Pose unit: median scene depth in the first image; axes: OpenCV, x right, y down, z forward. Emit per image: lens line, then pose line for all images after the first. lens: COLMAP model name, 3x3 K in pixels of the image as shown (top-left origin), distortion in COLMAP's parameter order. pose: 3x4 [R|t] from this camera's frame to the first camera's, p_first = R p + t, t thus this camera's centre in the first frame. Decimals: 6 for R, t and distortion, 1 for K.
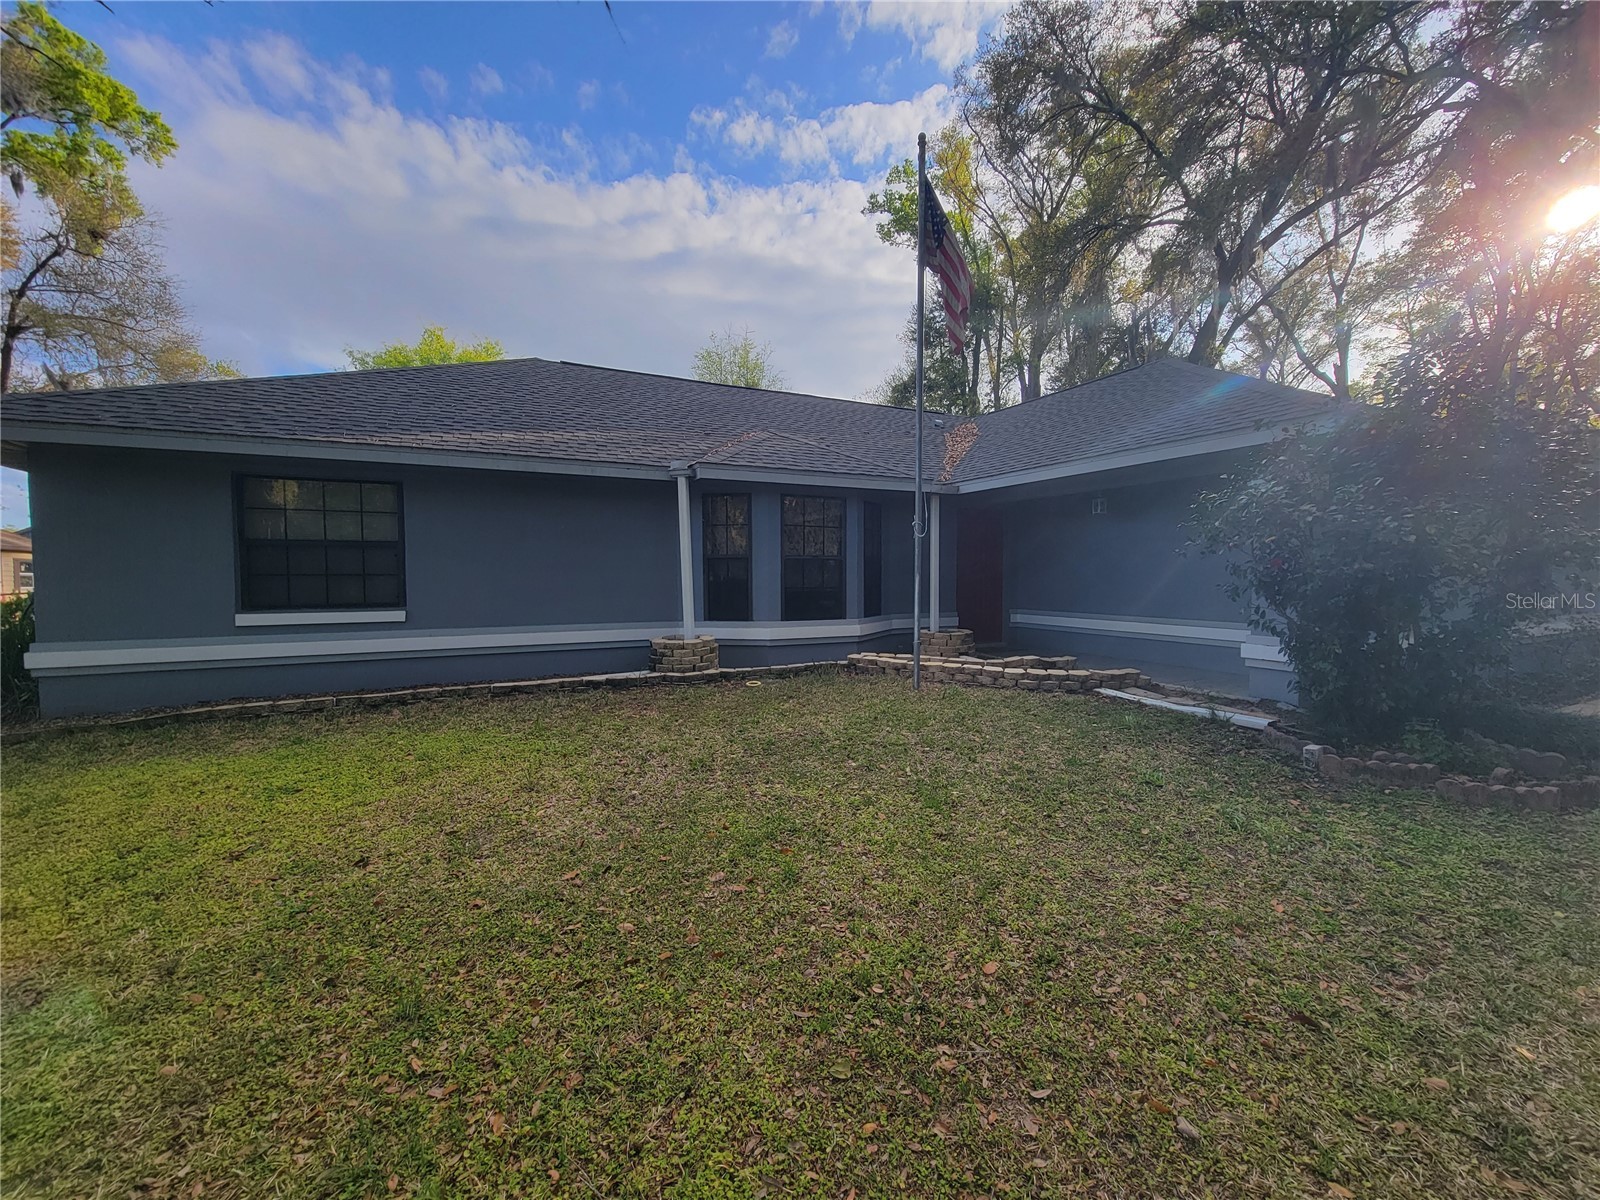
lens RADIAL K [[655.7, 0, 801.6], [0, 655.7, 608.1], [0, 0, 1]] dist [-0.002411, -0.000521]
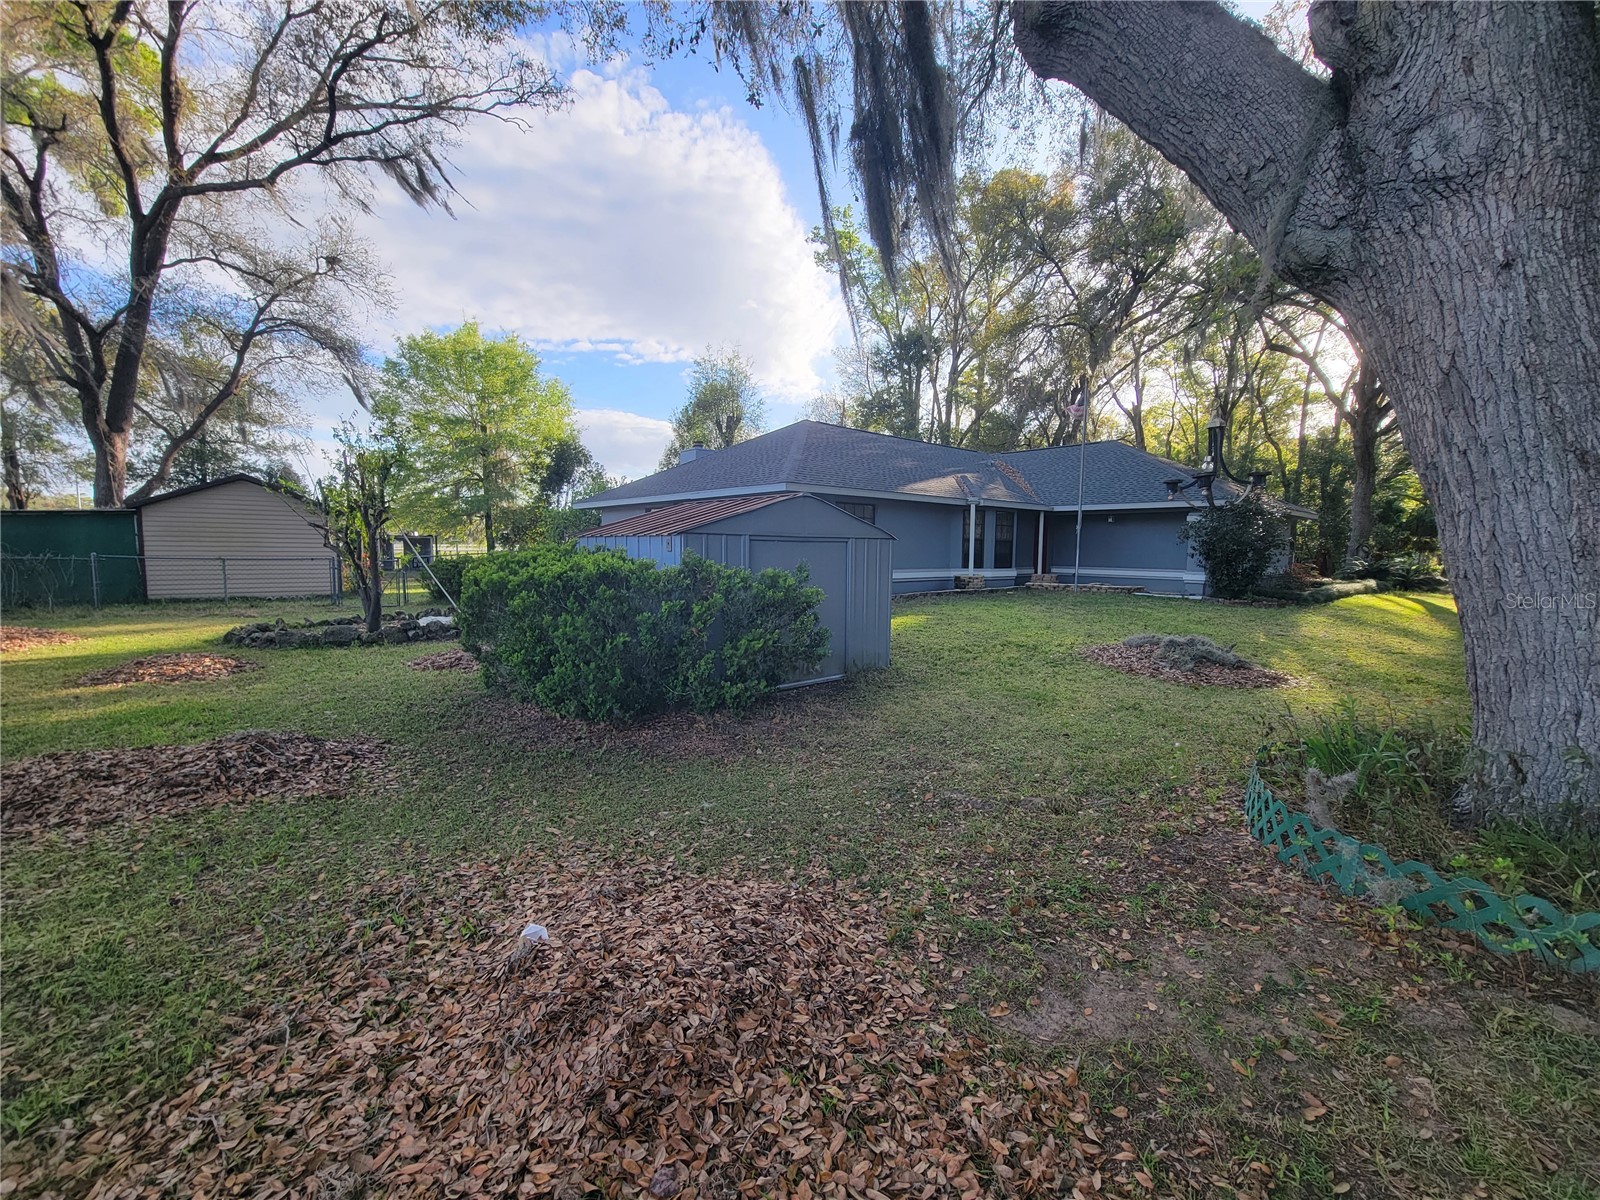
lens RADIAL K [[655.7, 0, 801.6], [0, 655.7, 608.1], [0, 0, 1]] dist [-0.002411, -0.000521]
pose [[0.962889, -0.013821, 0.269542, -1.190758], [-0.000050, 0.998679, 0.051389, 0.038185], [-0.269896, -0.049495, 0.961616, -0.907108]]
